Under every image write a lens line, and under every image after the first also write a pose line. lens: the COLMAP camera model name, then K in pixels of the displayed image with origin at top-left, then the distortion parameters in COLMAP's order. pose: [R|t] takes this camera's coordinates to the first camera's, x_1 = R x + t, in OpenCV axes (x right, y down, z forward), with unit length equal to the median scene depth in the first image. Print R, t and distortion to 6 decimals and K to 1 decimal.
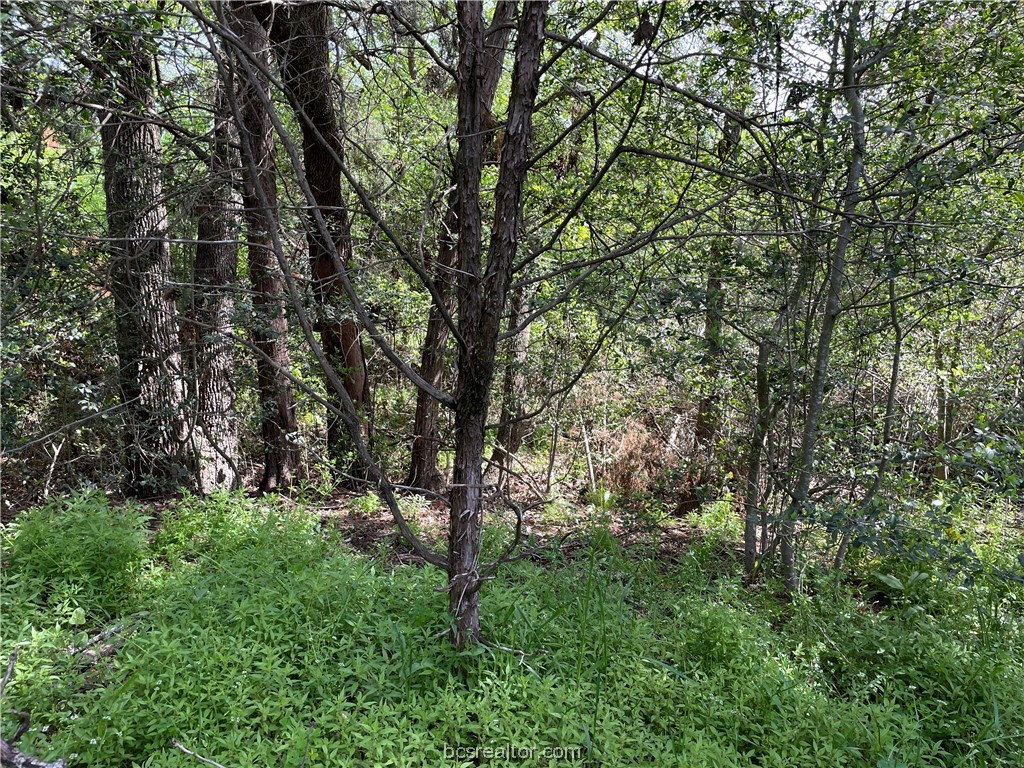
lens RADIAL K [[776.6, 0, 513.4], [0, 776.6, 383.0], [0, 0, 1]] dist [0.014485, 0.002255]
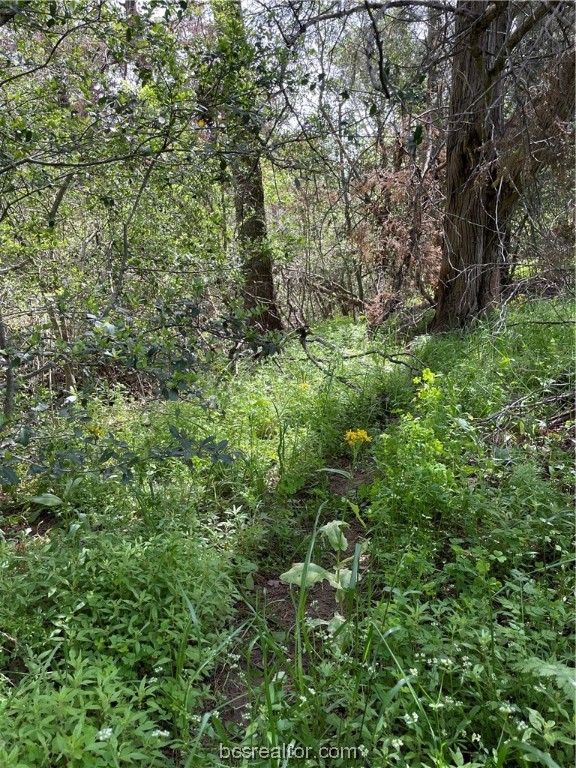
lens RADIAL K [[582.4, 0, 288.9], [0, 582.4, 383.6], [0, 0, 1]] dist [0.014485, 0.002255]
pose [[0.621450, -0.243591, 0.744623, 0.218971], [0.196688, 0.968506, 0.152678, 0.088093], [-0.758363, 0.051576, 0.649789, 0.399209]]
